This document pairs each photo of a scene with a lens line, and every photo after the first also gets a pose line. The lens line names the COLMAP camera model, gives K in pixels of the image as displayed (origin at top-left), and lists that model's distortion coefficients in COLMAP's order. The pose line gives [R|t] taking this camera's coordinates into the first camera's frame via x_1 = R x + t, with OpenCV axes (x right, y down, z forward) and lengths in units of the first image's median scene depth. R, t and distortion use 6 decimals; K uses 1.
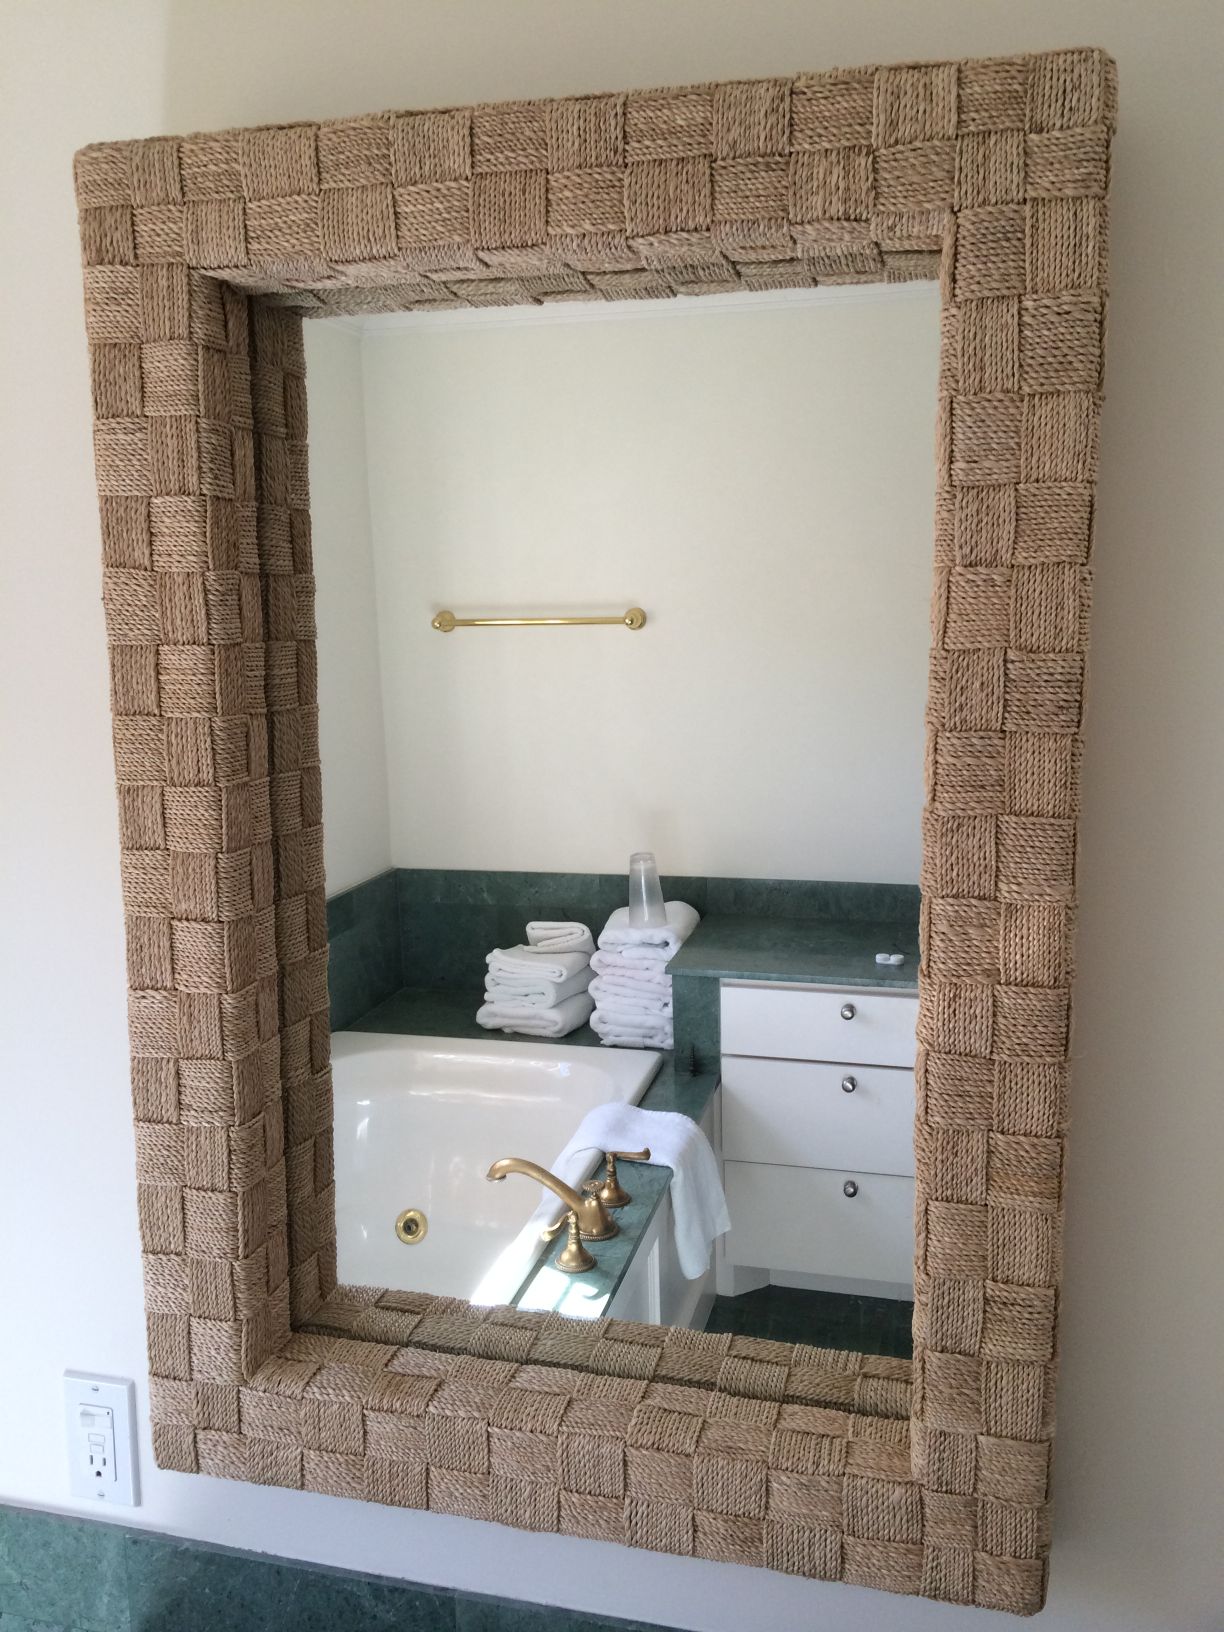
lens RADIAL K [[1404.5, 0, 615.3], [0, 1404.5, 815.2], [0, 0, 1]] dist [0.044820, -0.029650]
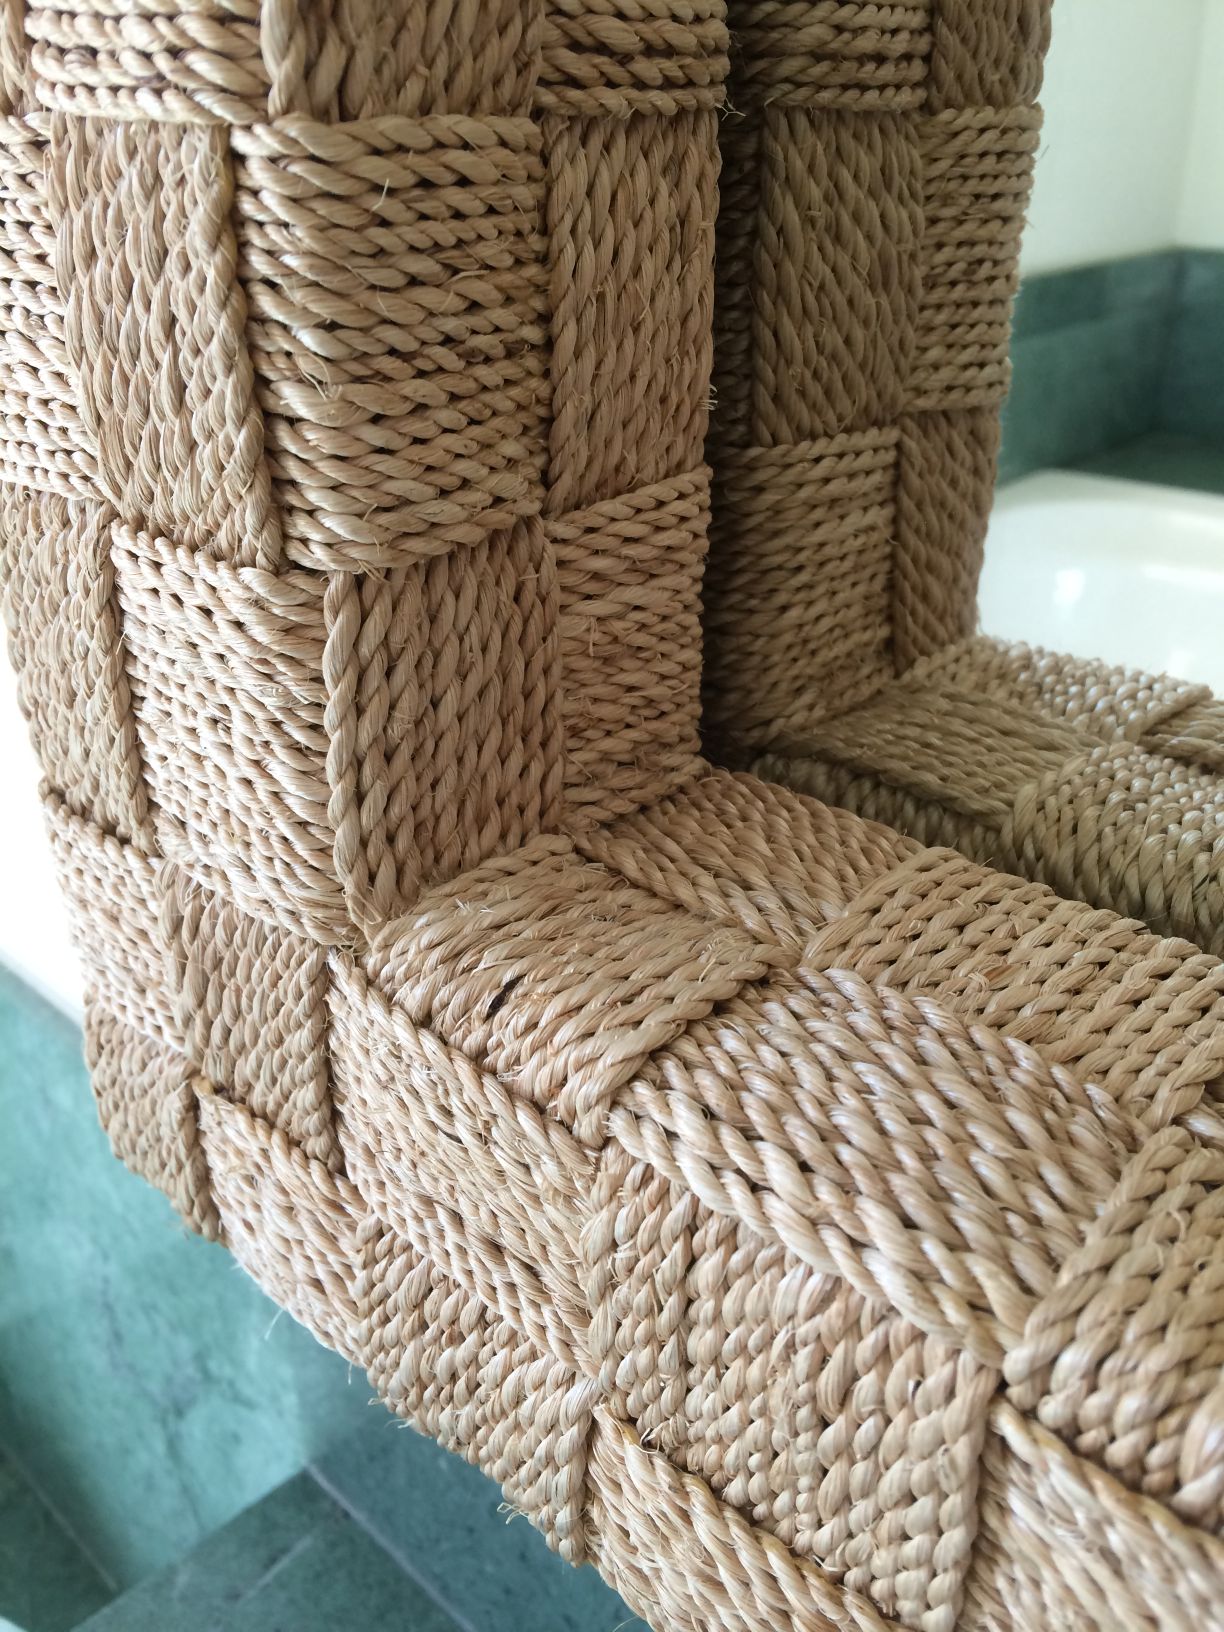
lens RADIAL K [[1404.5, 0, 611.8], [0, 1404.5, 812.3], [0, 0, 1]] dist [0.044820, -0.029650]
pose [[0.875196, 0.221124, -0.430274, -0.085966], [-0.077218, 0.941872, 0.326978, 0.173206], [0.477566, -0.252945, 0.841397, 0.463458]]
